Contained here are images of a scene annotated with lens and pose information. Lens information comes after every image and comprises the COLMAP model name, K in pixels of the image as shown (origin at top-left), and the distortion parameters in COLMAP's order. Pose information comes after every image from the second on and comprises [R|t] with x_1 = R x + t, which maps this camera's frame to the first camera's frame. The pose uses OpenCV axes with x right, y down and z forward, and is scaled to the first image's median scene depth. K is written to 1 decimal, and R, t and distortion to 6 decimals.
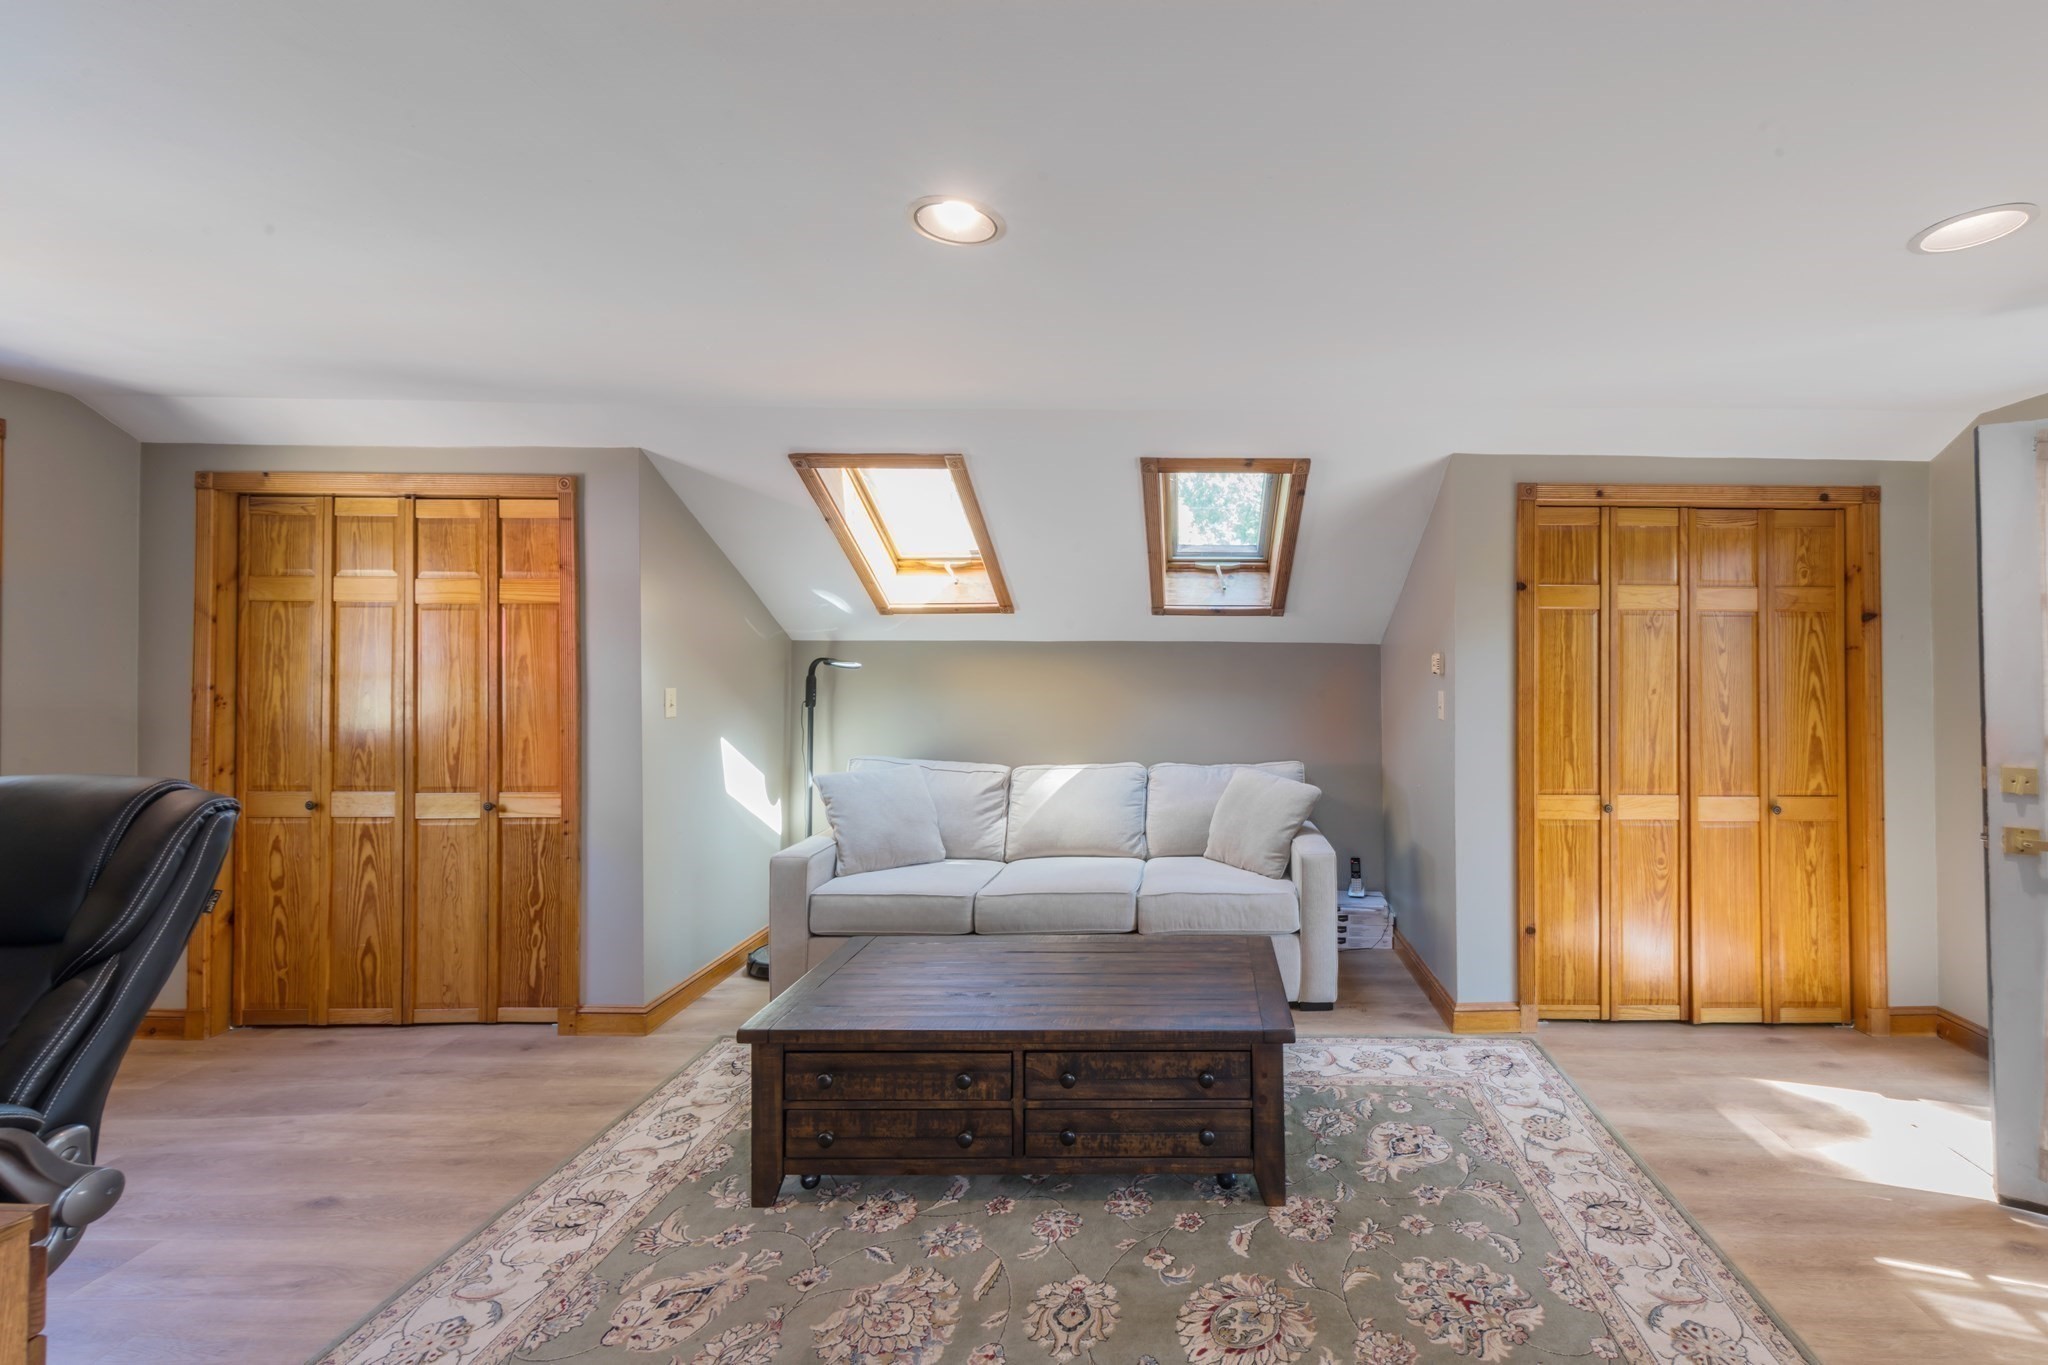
lens RADIAL K [[850.3, 0, 1158.0], [0, 850.3, 647.9], [0, 0, 1]] dist [0.011820, -0.000429]
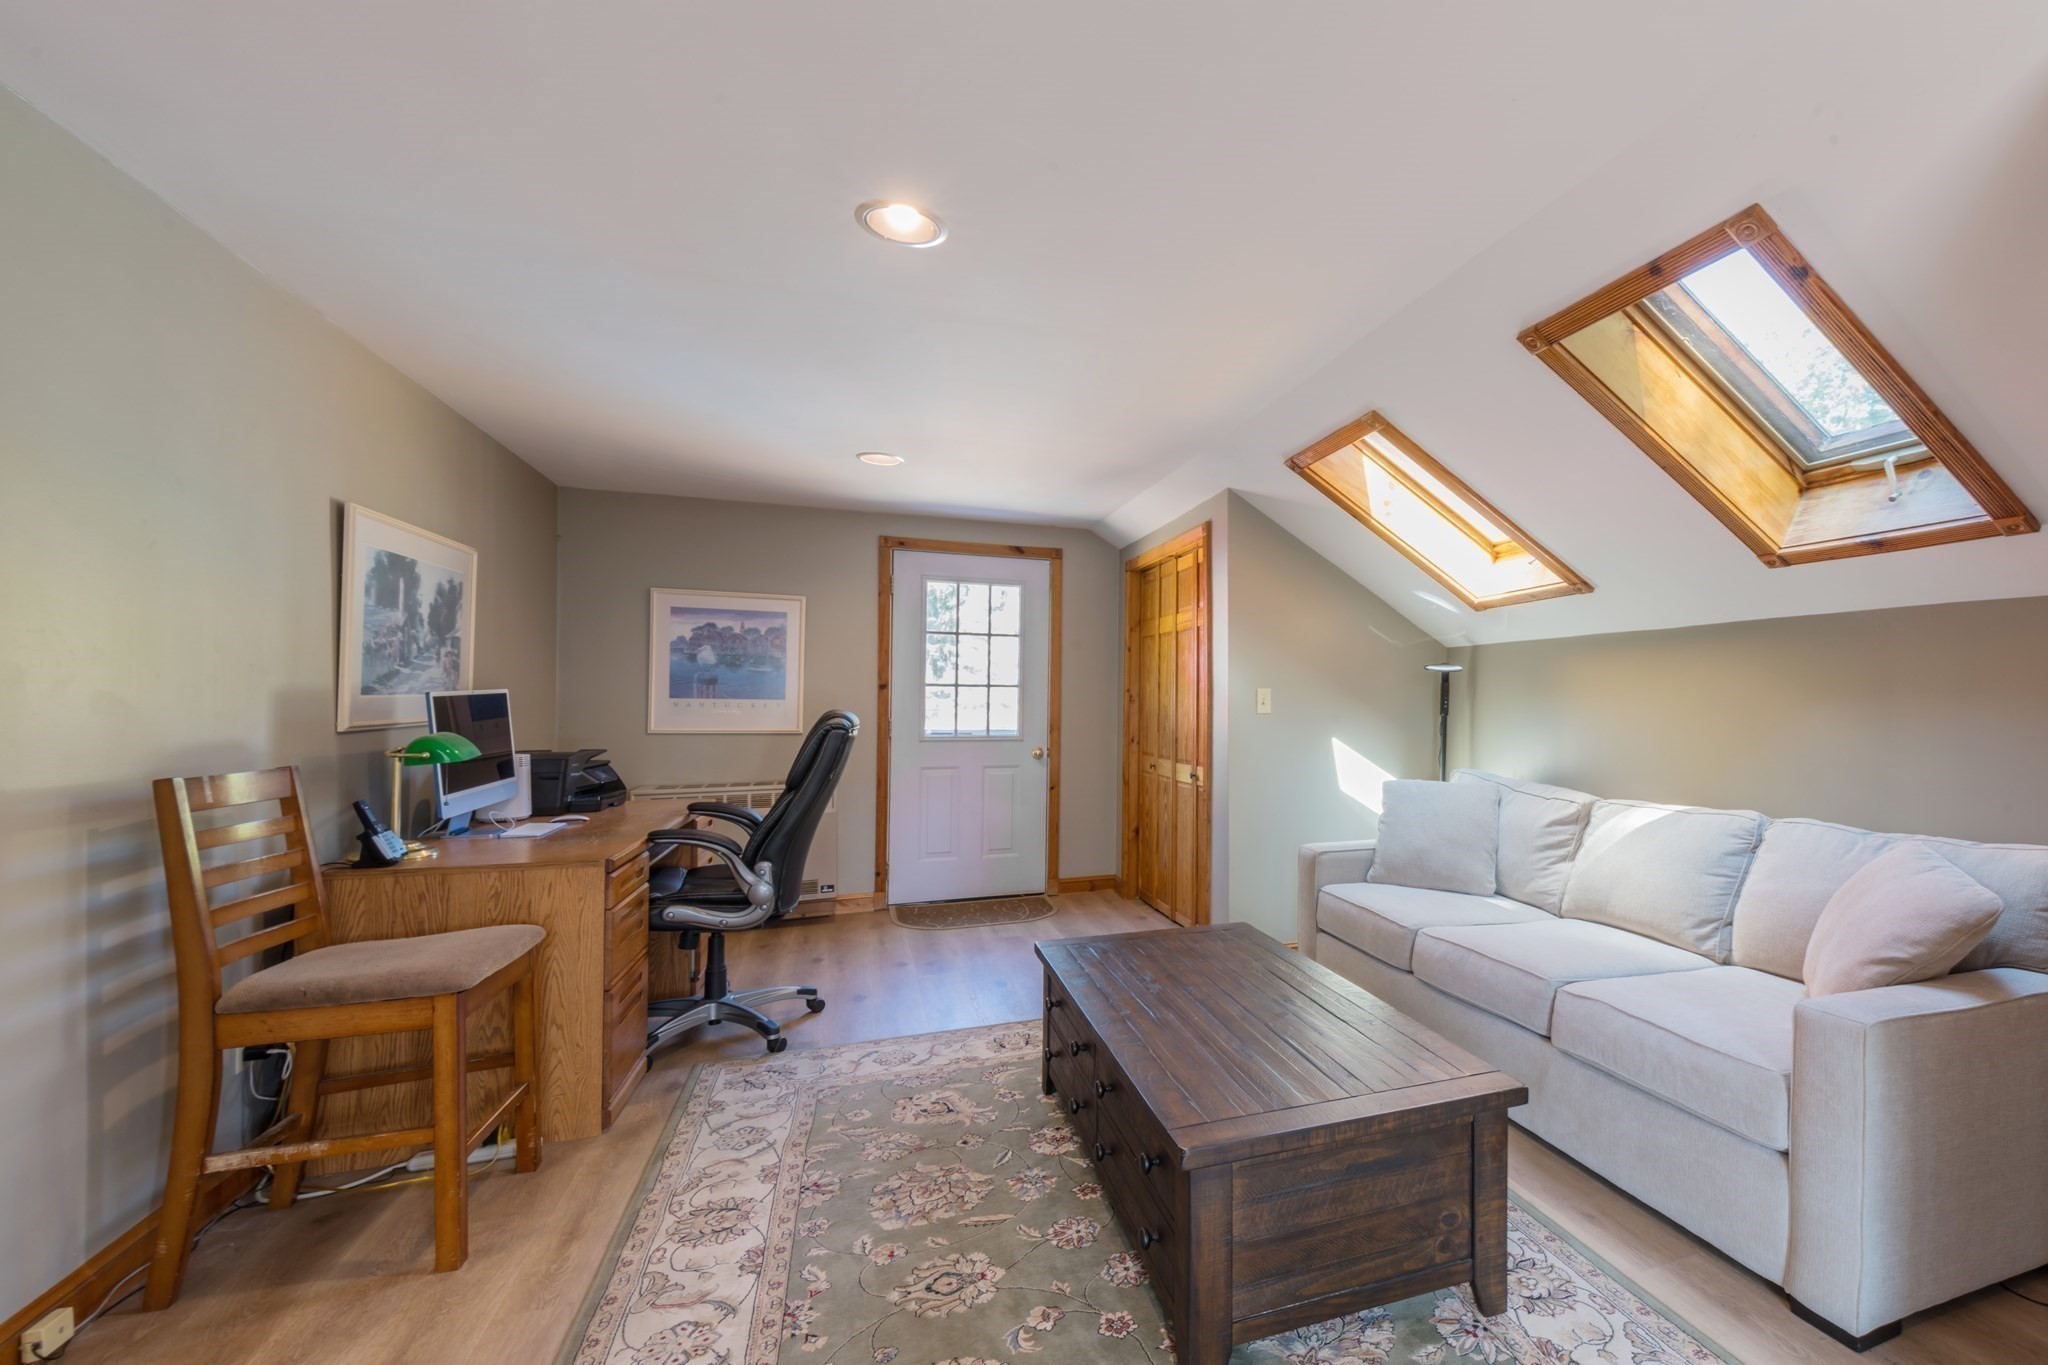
lens RADIAL K [[901.5, 0, 1269.3], [0, 901.5, 706.9], [0, 0, 1]] dist [0.012465, -0.000290]
pose [[0.386983, 0.001430, -0.922086, 0.496563], [0.008189, 0.999954, 0.004988, 0.058586], [0.922050, -0.009481, 0.386954, 0.470070]]
